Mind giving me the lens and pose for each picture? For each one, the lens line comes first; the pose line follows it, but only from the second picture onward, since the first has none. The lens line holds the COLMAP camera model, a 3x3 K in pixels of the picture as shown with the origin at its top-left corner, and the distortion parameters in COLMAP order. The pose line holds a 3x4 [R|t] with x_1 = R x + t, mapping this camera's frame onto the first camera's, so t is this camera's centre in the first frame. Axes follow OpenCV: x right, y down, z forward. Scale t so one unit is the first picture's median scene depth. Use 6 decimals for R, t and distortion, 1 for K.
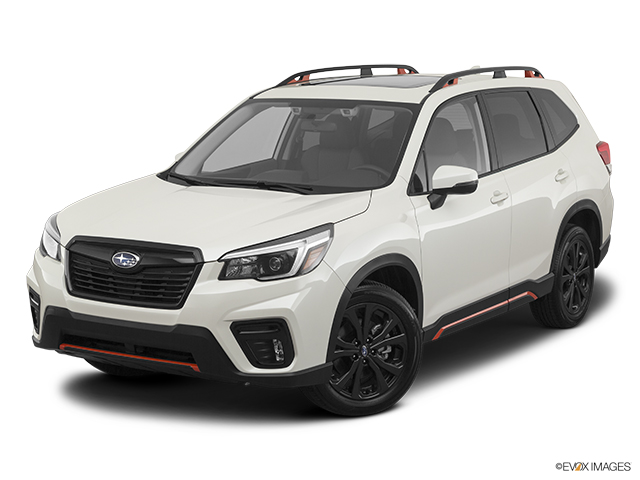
lens RADIAL K [[1430.1, 0, 320.0], [0, 1430.1, 240.0], [0, 0, 1]] dist [0.019237, -0.051431]
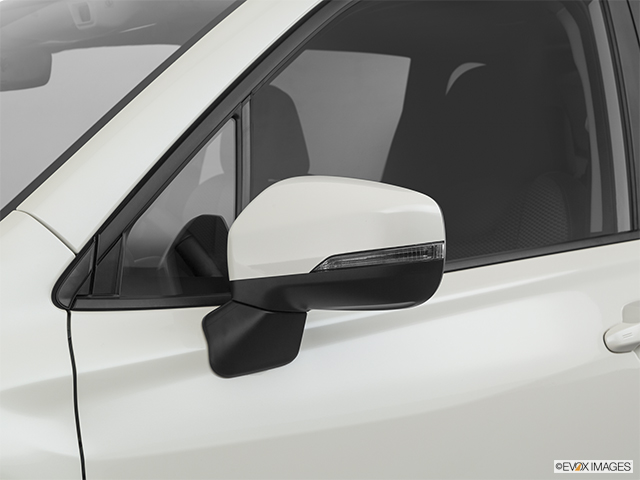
lens RADIAL K [[1199.4, 0, 320.0], [0, 1199.4, 240.0], [0, 0, 1]] dist [0.003394, 0.009025]
pose [[0.945332, 0.008586, -0.325997, 0.168372], [-0.031745, 0.997329, -0.065787, -0.034031], [0.324561, 0.072539, 0.943079, 0.923222]]
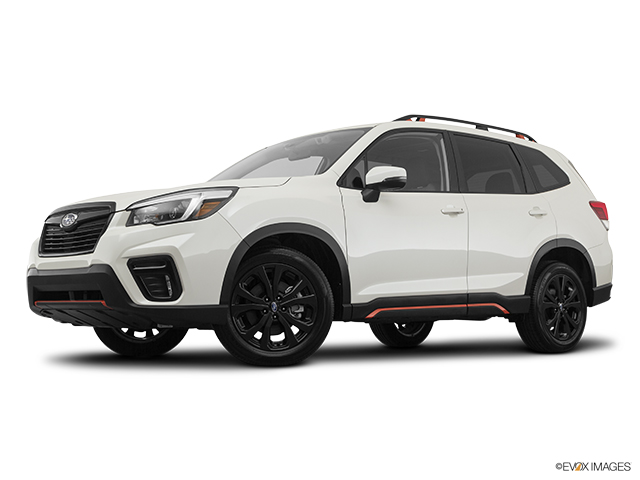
lens RADIAL K [[966.7, 0, 320.0], [0, 966.7, 240.0], [0, 0, 1]] dist [0.017299, -0.023922]
pose [[0.958281, -0.021896, -0.284989, 0.292226], [-0.037685, 0.978679, -0.201907, 0.184228], [0.283333, 0.204224, 0.937024, 0.301245]]
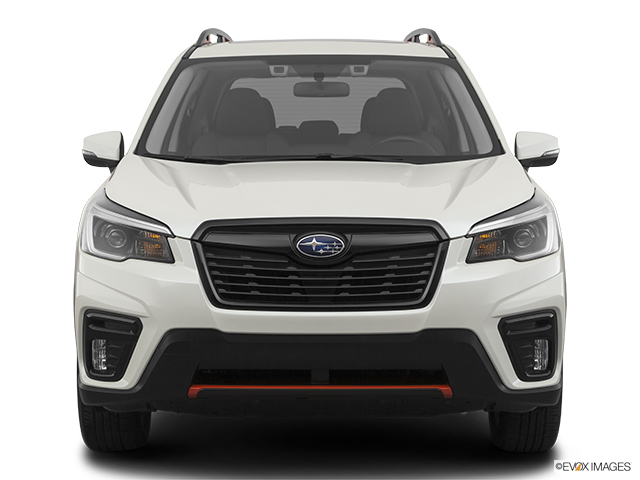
lens RADIAL K [[1641.0, 0, 320.0], [0, 1641.0, 240.0], [0, 0, 1]] dist [0.380231, 0.053956]
pose [[0.845141, -0.040022, 0.533044, -0.550495], [0.079381, 0.995533, -0.051112, 0.050869], [-0.528617, 0.085510, 0.844542, 0.331257]]
